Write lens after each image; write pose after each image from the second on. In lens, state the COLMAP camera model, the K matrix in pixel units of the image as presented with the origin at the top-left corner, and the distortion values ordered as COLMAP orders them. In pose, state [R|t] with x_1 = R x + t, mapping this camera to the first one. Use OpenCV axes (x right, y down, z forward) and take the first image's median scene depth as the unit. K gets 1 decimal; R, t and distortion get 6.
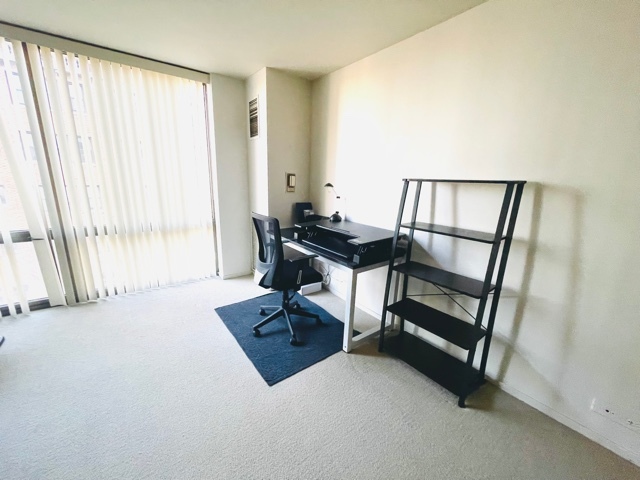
lens RADIAL K [[255.1, 0, 319.2], [0, 255.1, 238.7], [0, 0, 1]] dist [-0.002251, 0.000131]
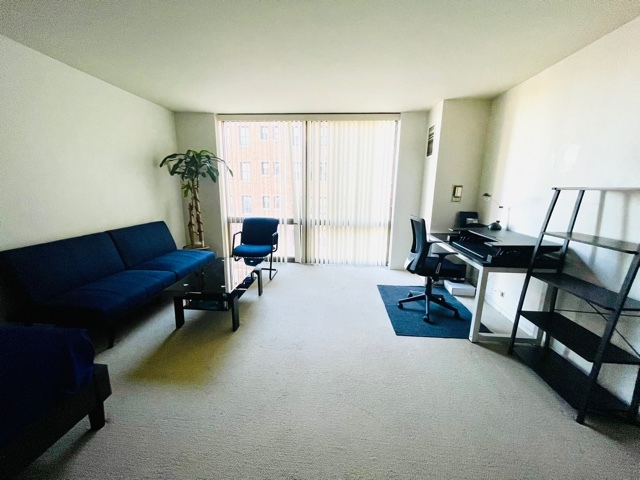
lens RADIAL K [[255.1, 0, 320.3], [0, 255.1, 240.4], [0, 0, 1]] dist [-0.002251, 0.000131]
pose [[0.746548, 0.118335, -0.654724, 0.245130], [-0.147408, 0.989018, 0.010675, 0.075873], [0.648797, 0.088542, 0.755793, -0.267898]]
